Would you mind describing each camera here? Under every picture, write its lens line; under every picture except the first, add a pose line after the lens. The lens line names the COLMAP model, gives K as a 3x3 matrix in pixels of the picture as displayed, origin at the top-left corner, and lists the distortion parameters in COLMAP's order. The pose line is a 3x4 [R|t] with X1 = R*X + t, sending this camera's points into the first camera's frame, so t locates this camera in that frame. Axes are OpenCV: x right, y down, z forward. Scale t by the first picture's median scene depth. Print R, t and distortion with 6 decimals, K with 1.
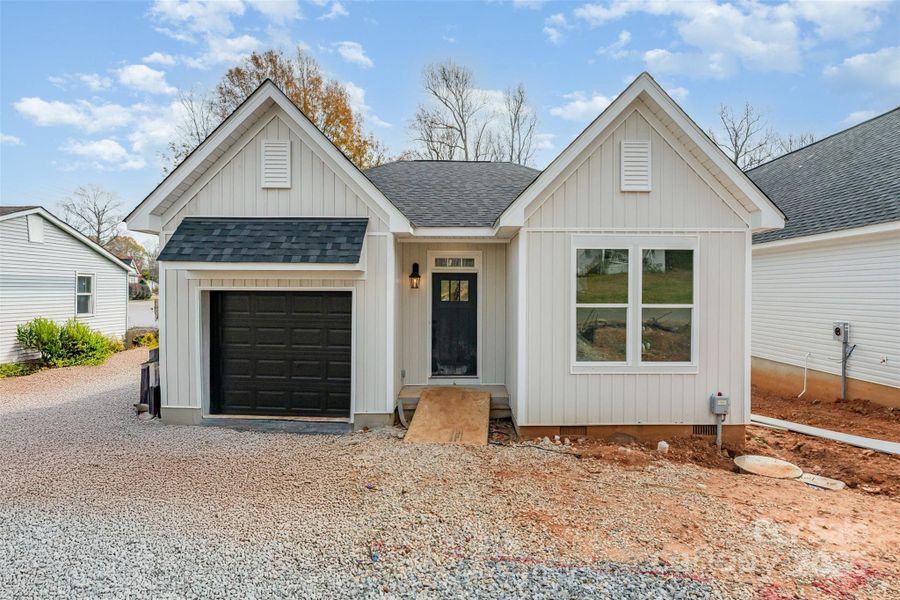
lens RADIAL K [[465.5, 0, 450.0], [0, 465.5, 300.0], [0, 0, 1]] dist [-0.023620, -0.000459]
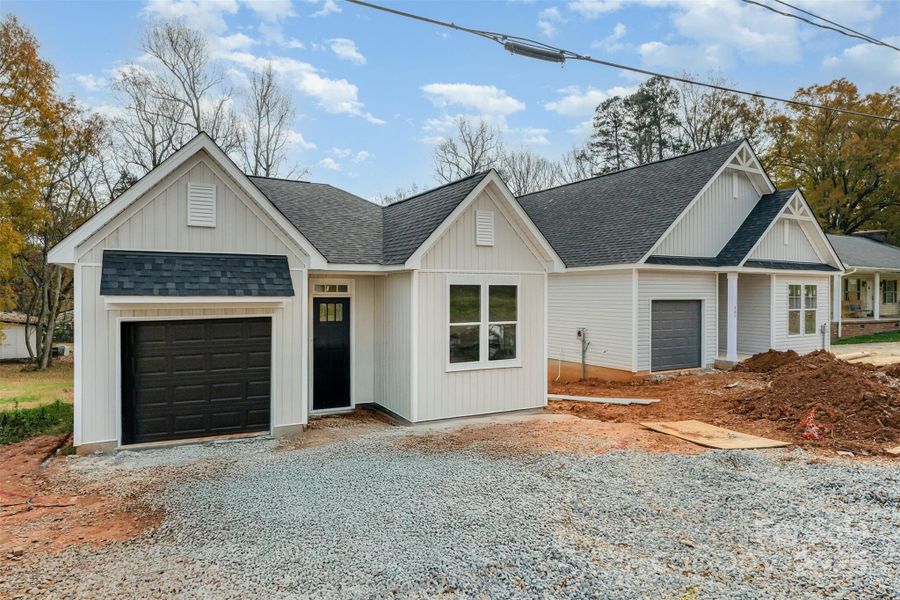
lens RADIAL K [[565.5, 0, 450.0], [0, 565.5, 300.0], [0, 0, 1]] dist [-0.000268, -0.000787]
pose [[0.853979, -0.014379, 0.520109, -0.564910], [0.018981, 0.999814, -0.003525, -0.051098], [-0.519961, 0.012883, 0.854093, -0.426361]]
